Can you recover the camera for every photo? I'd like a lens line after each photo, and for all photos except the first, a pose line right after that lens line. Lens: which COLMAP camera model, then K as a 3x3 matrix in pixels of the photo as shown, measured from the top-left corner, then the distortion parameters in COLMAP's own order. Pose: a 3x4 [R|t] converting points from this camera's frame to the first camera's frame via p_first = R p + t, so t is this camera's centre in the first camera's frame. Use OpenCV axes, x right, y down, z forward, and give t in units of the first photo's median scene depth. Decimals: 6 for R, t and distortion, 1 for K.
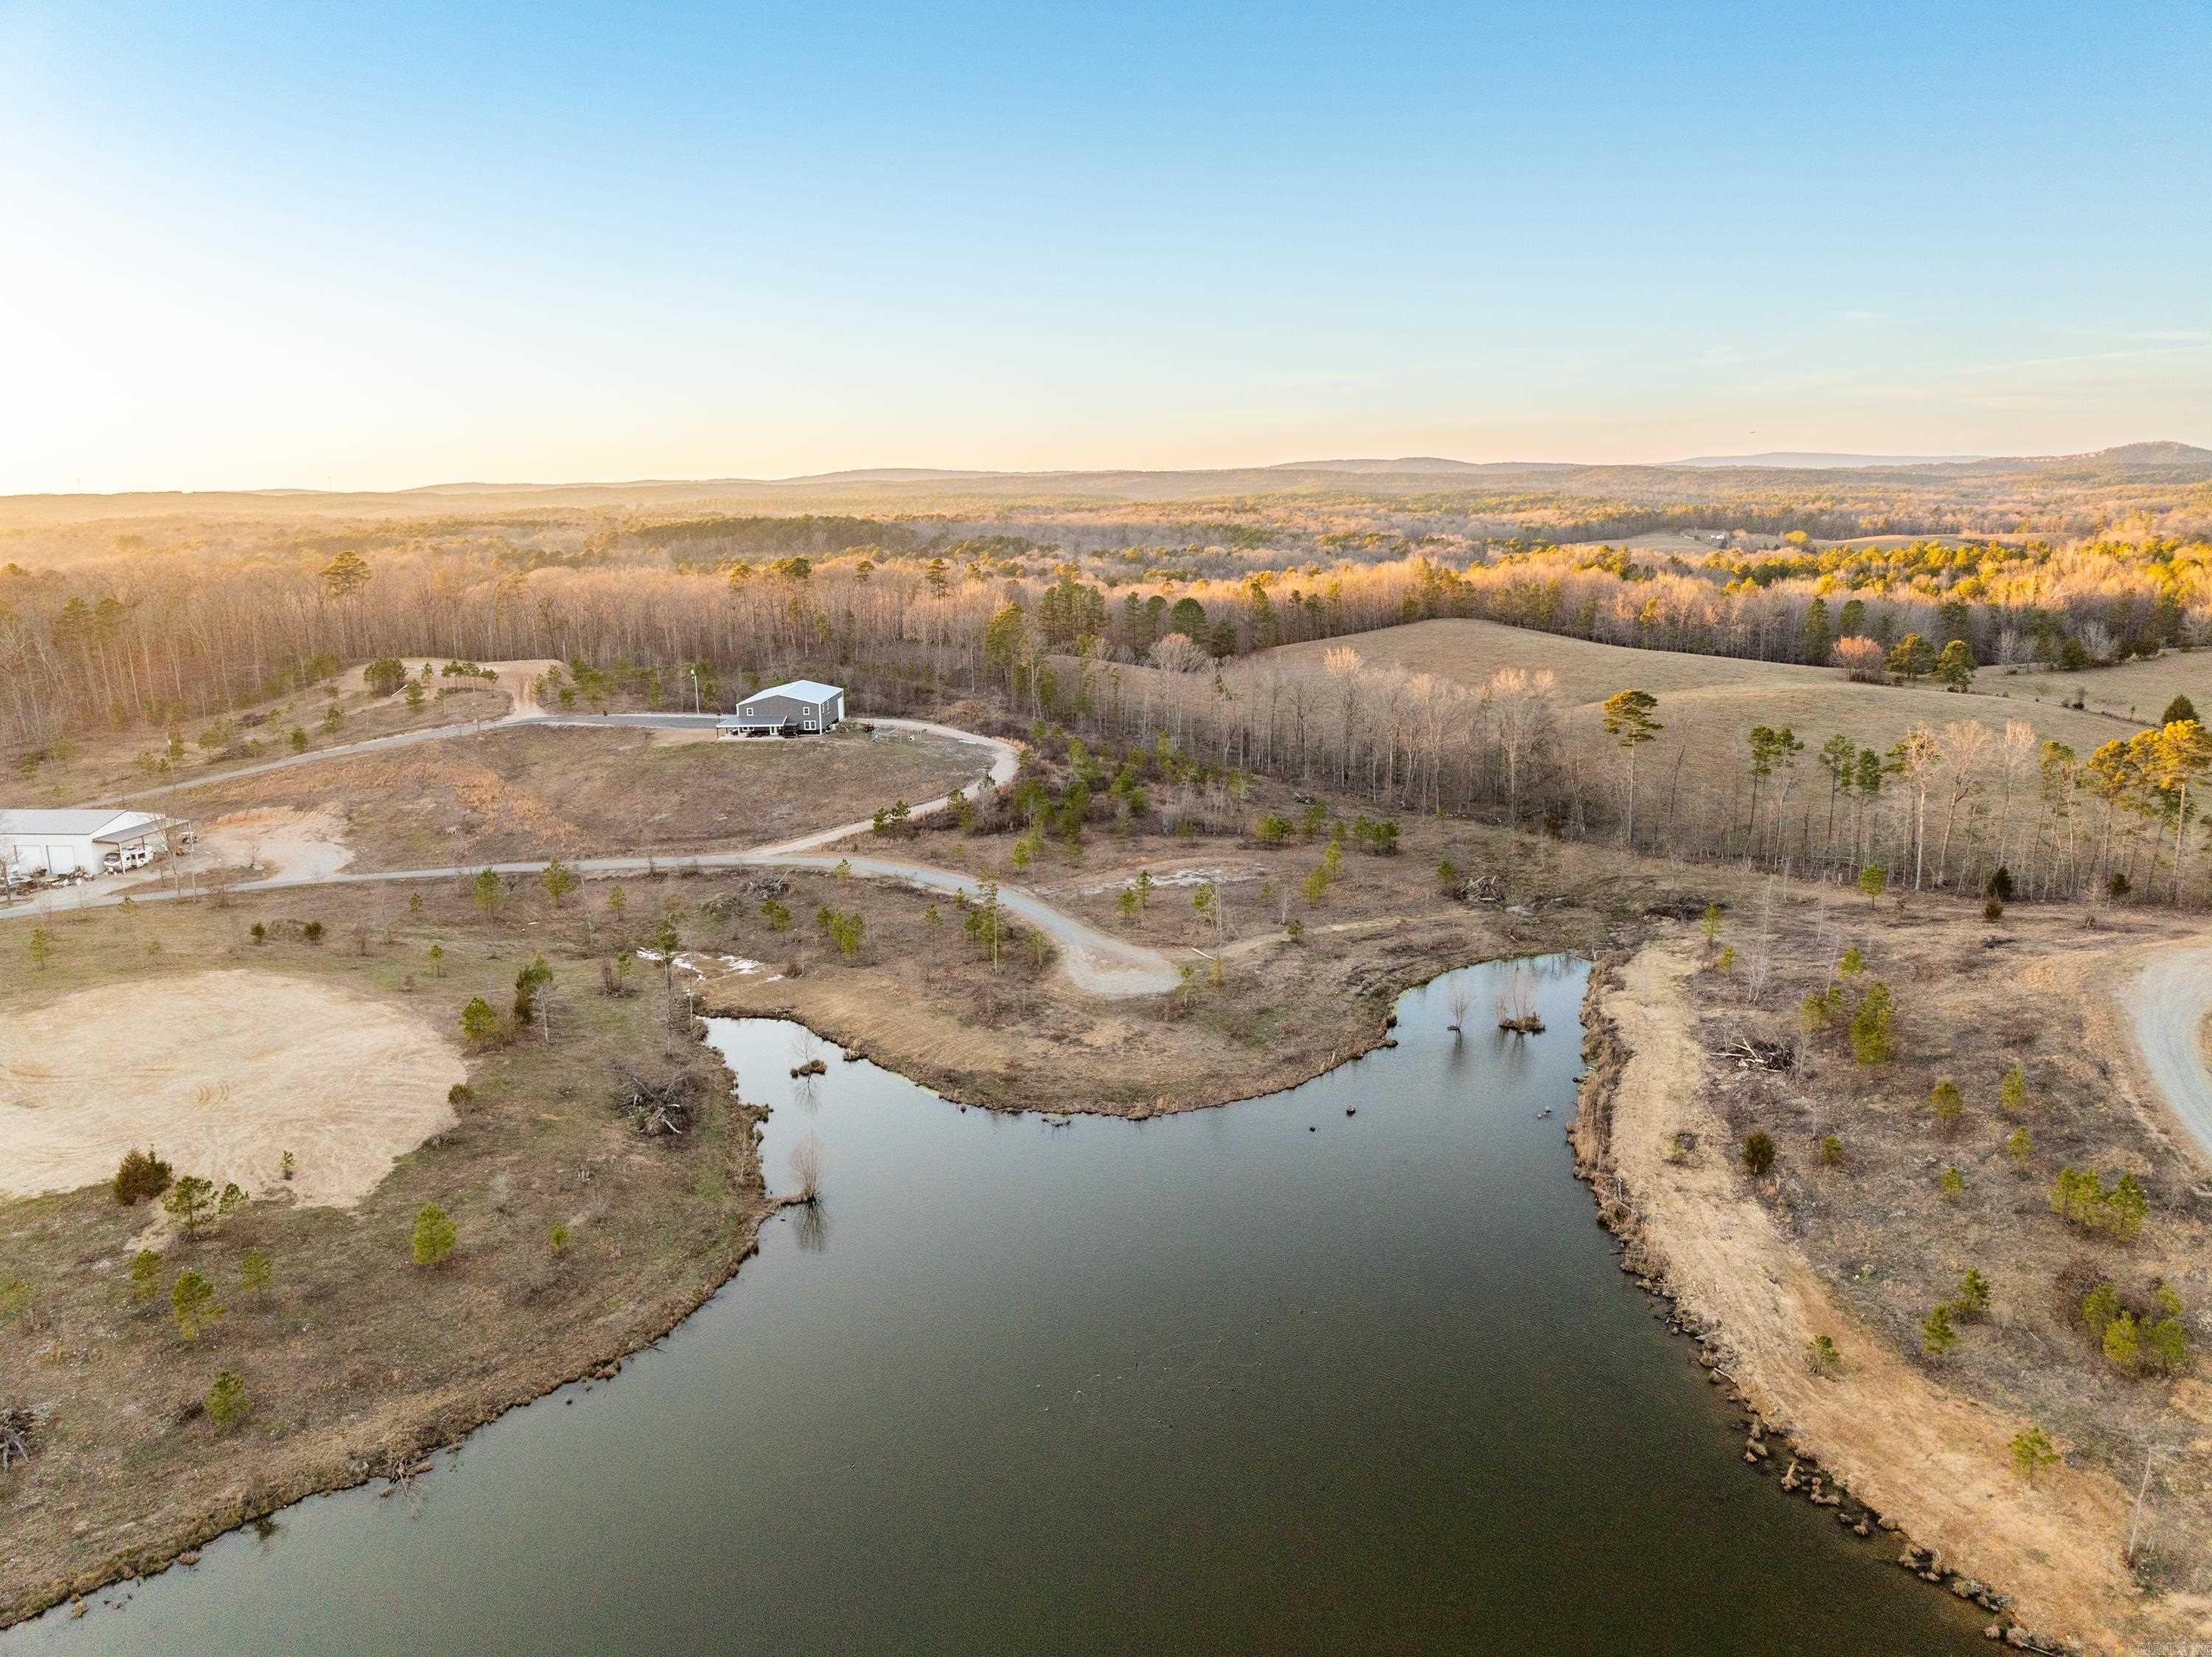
lens RADIAL K [[1554.8, 0, 1108.0], [0, 1554.8, 823.1], [0, 0, 1]] dist [-0.028456, 0.013035]
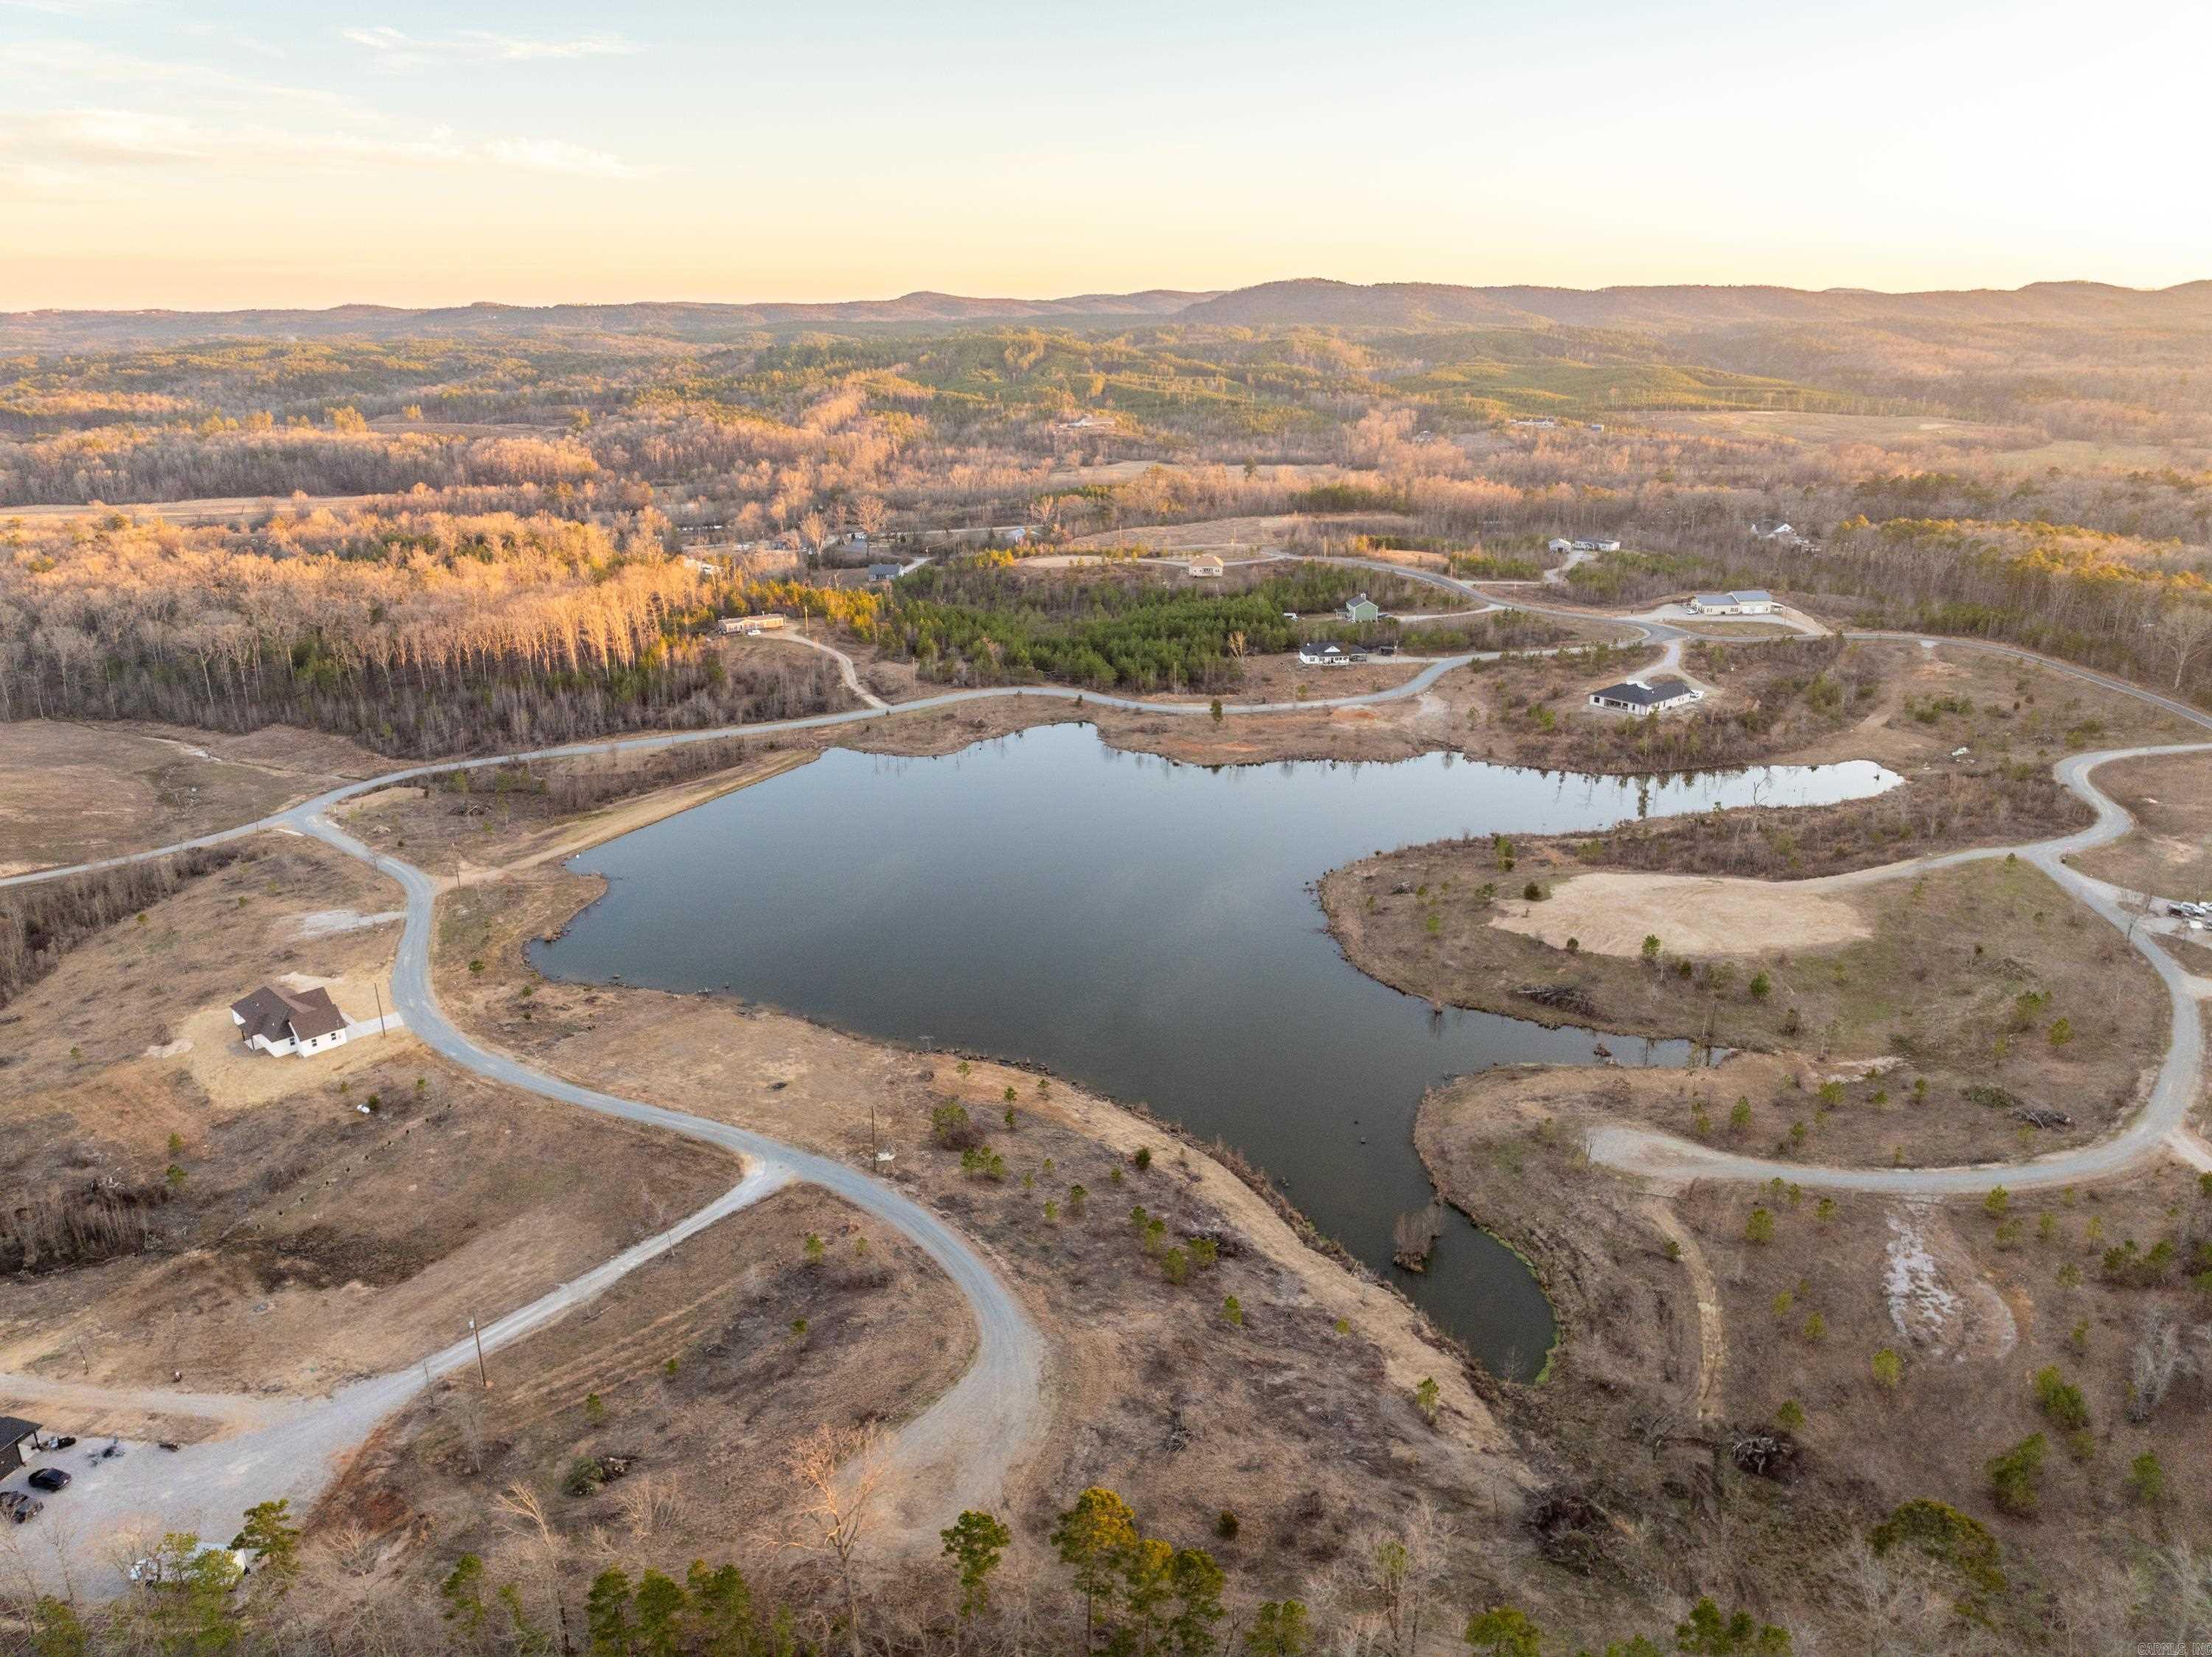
lens RADIAL K [[1554.8, 0, 1108.0], [0, 1554.8, 823.1], [0, 0, 1]] dist [-0.028456, 0.013035]
pose [[-0.686290, 0.249838, -0.683072, 0.897671], [-0.131414, 0.881102, 0.454301, -0.536604], [0.715358, 0.401548, -0.571859, 1.044374]]
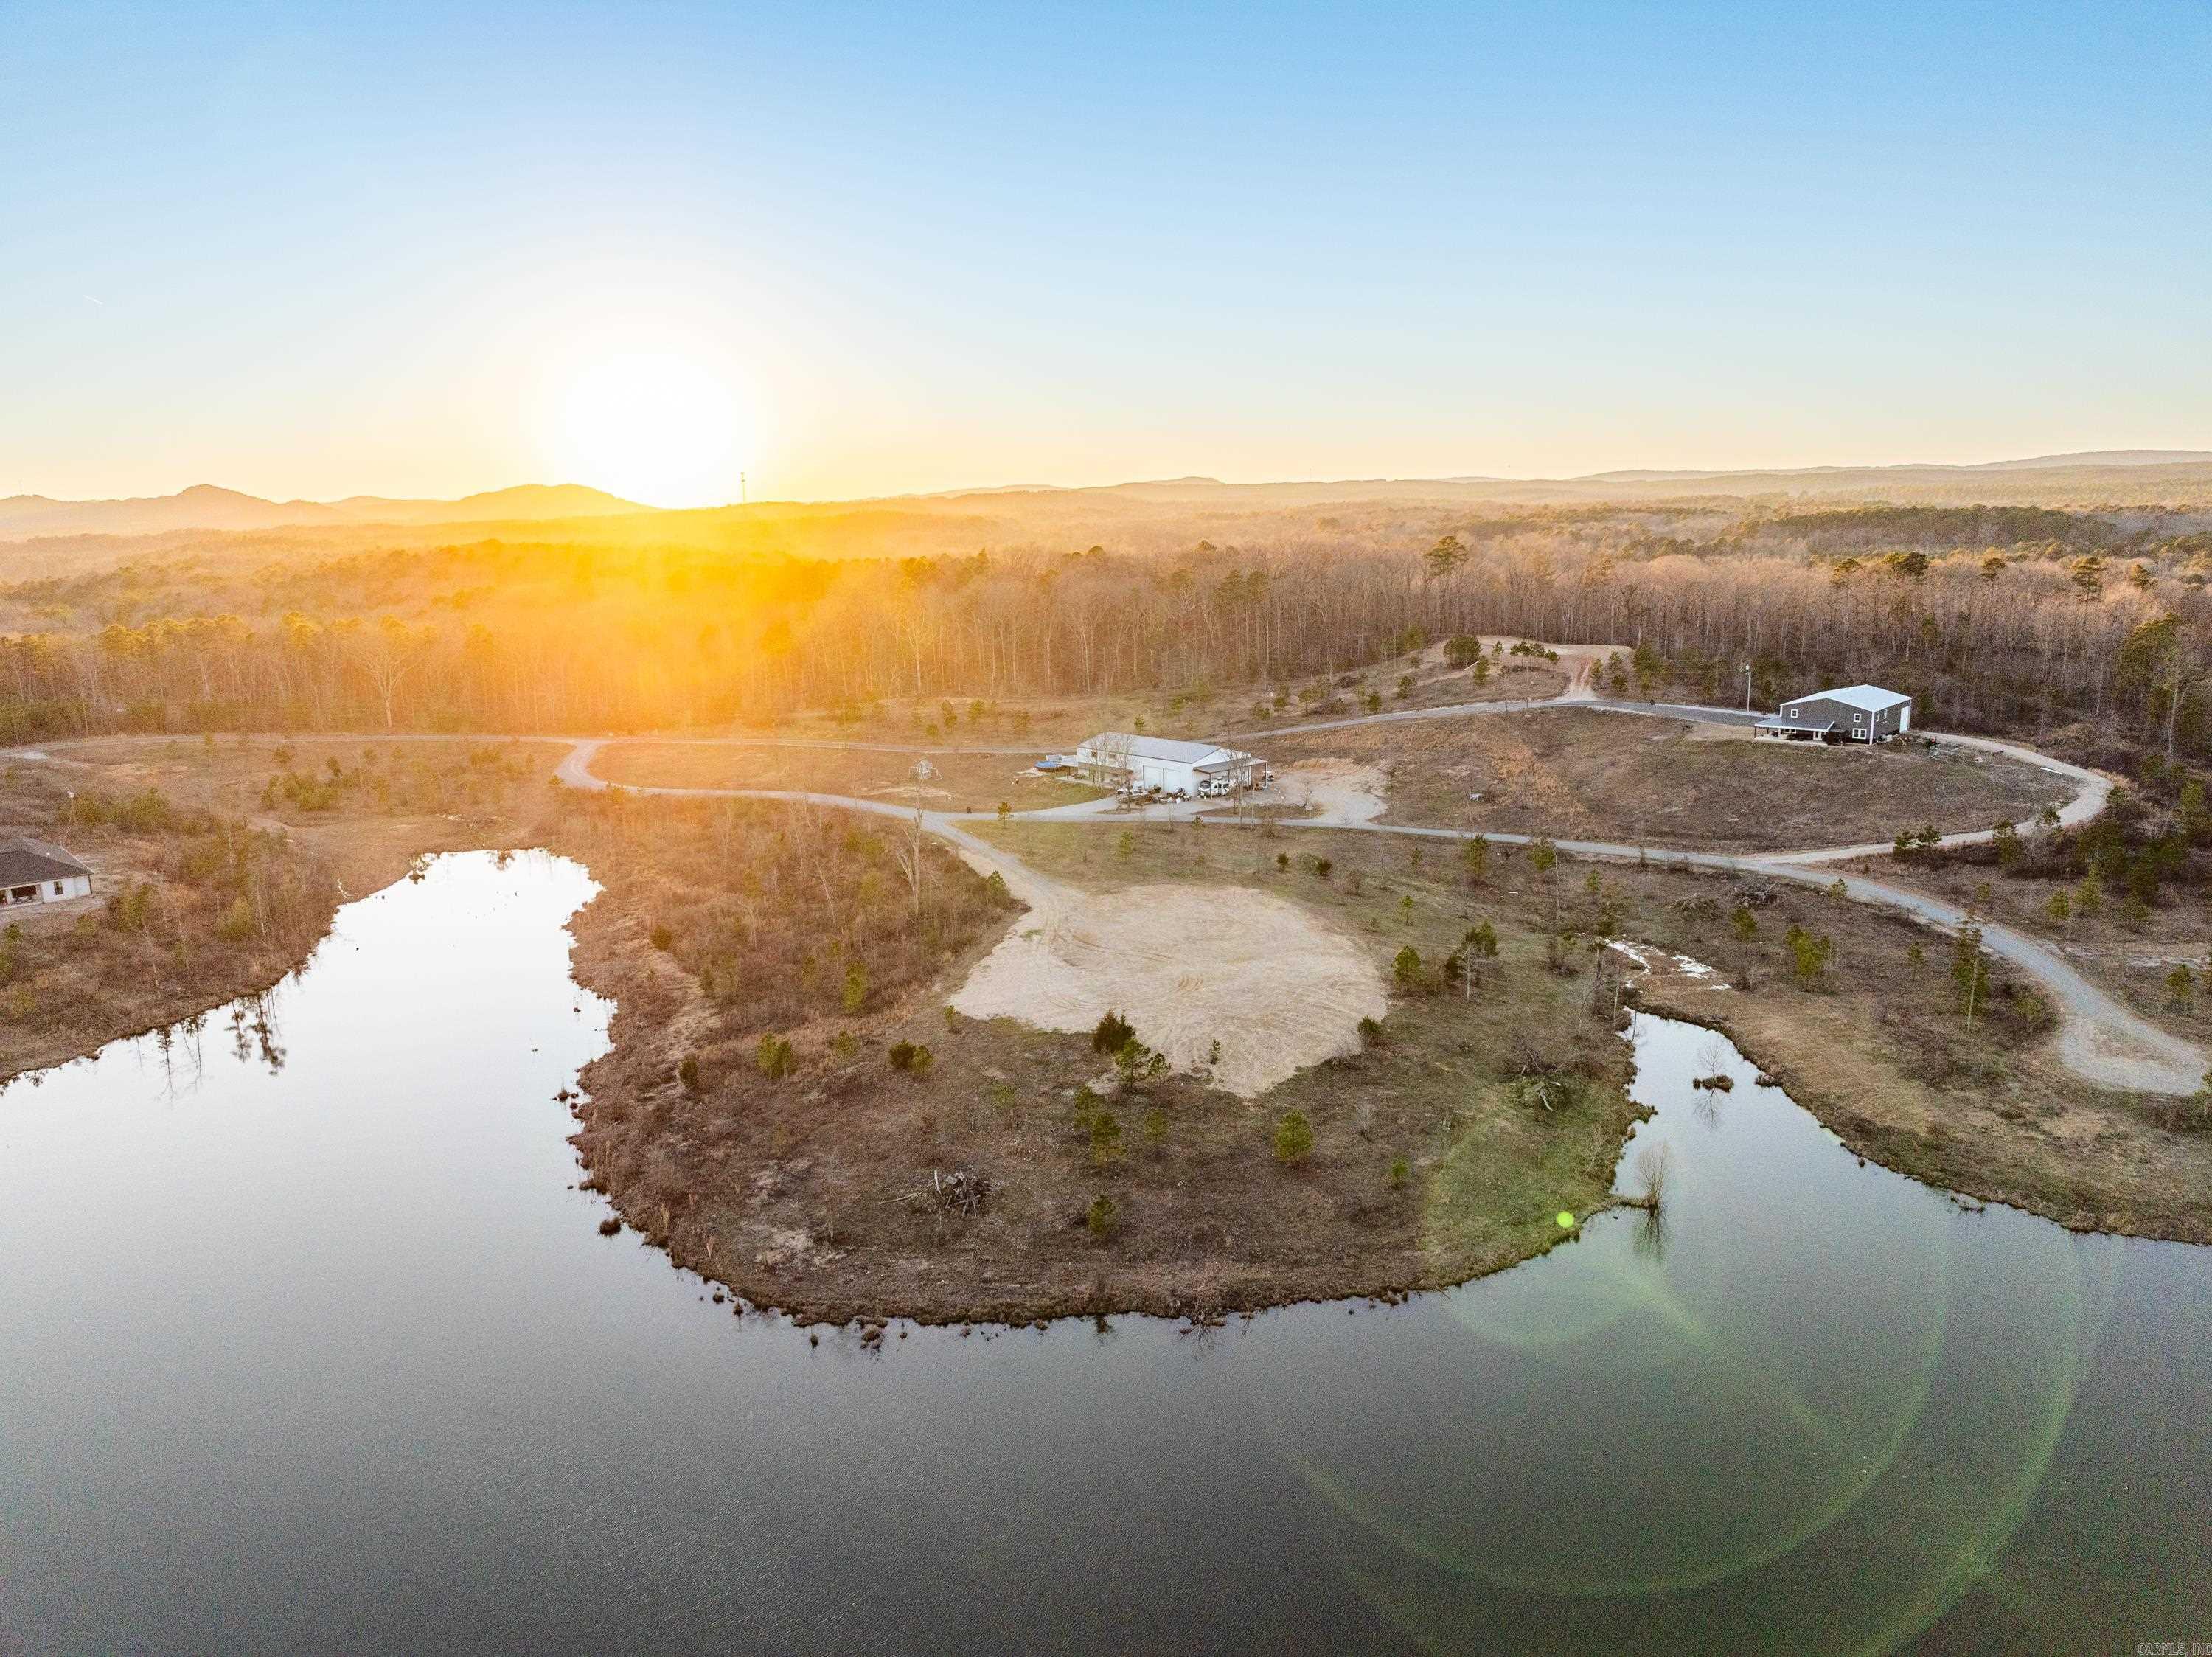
lens RADIAL K [[1554.8, 0, 1108.0], [0, 1554.8, 823.1], [0, 0, 1]] dist [-0.028456, 0.013035]
pose [[0.759818, 0.132106, -0.636572, 0.078438], [-0.127054, 0.990431, 0.053888, -0.003693], [0.637600, 0.039934, 0.769332, 0.010573]]
